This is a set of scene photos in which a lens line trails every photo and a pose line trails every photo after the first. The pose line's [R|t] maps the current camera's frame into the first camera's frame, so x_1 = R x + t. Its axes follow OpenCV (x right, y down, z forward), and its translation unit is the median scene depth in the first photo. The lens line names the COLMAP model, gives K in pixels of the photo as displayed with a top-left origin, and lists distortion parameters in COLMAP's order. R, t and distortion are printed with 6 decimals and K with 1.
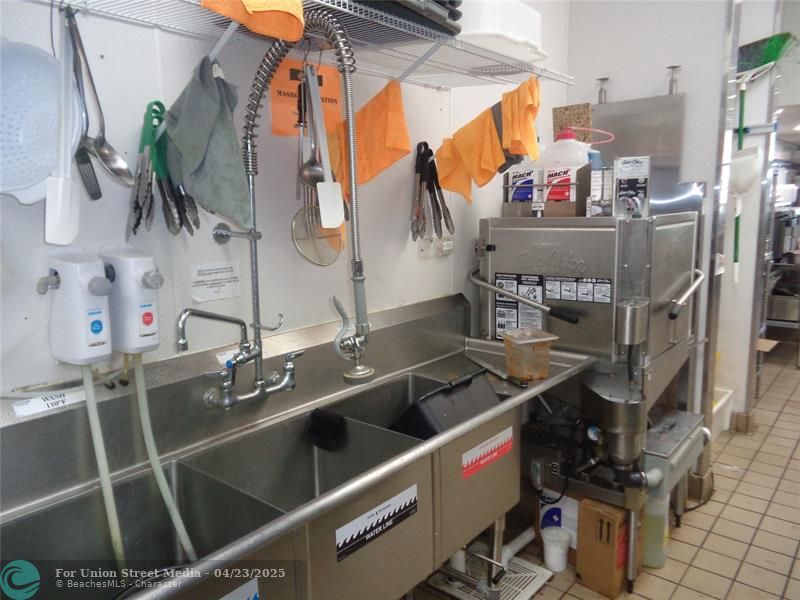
lens RADIAL K [[586.7, 0, 402.1], [0, 586.7, 297.3], [0, 0, 1]] dist [0.002326, 0.003158]
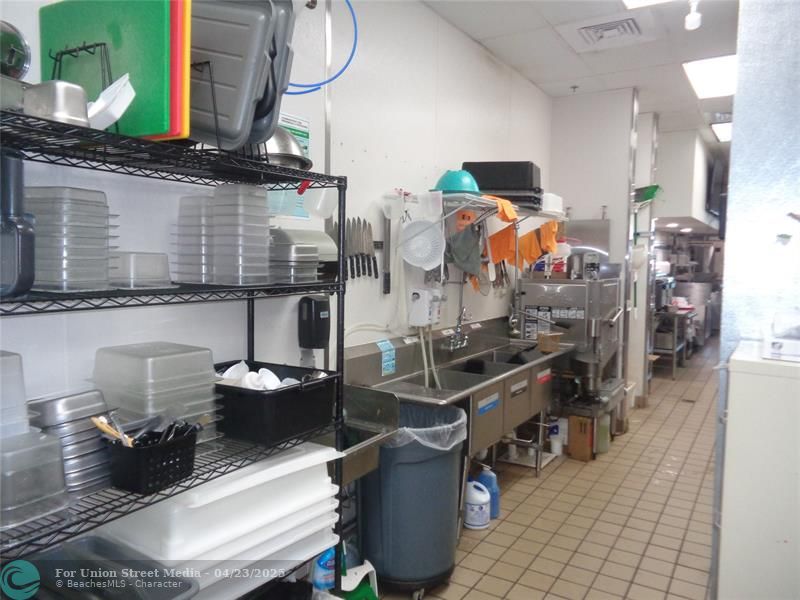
lens RADIAL K [[586.7, 0, 402.1], [0, 586.7, 297.3], [0, 0, 1]] dist [0.002326, 0.003158]
pose [[0.988974, 0.024271, 0.146084, -0.567028], [-0.009701, 0.994977, -0.099634, 0.137401], [-0.147768, 0.097118, 0.984242, -0.940116]]
